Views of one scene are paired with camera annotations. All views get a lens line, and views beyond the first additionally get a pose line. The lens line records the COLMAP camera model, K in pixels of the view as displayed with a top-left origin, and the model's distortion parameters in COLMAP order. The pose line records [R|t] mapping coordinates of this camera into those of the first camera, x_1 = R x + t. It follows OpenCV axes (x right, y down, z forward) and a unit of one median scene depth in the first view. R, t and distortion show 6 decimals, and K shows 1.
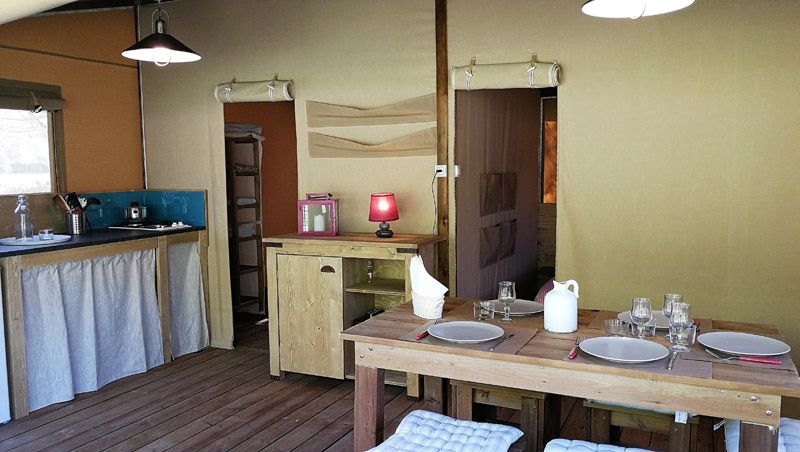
lens RADIAL K [[671.8, 0, 400.0], [0, 671.8, 226.0], [0, 0, 1]] dist [0.004003, 0.001972]
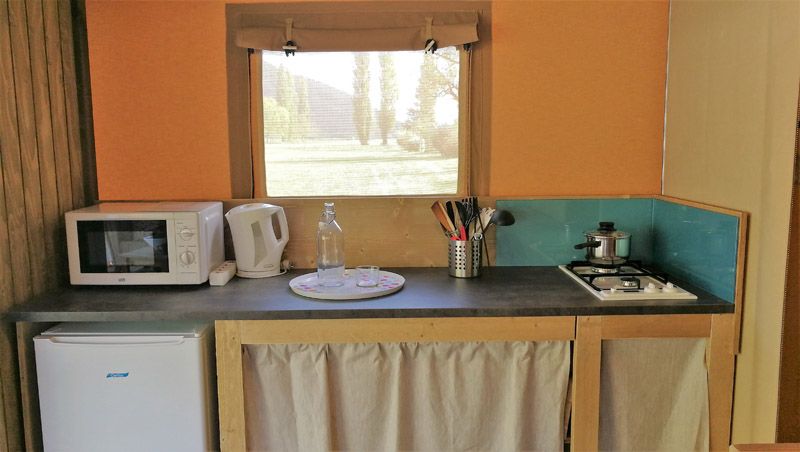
lens RADIAL K [[671.8, 0, 400.0], [0, 671.8, 226.0], [0, 0, 1]] dist [0.004003, 0.001972]
pose [[0.419789, 0.118510, -0.899851, -0.027393], [-0.070388, 0.992704, 0.097902, -0.078015], [0.904888, 0.022240, 0.425068, 0.738404]]
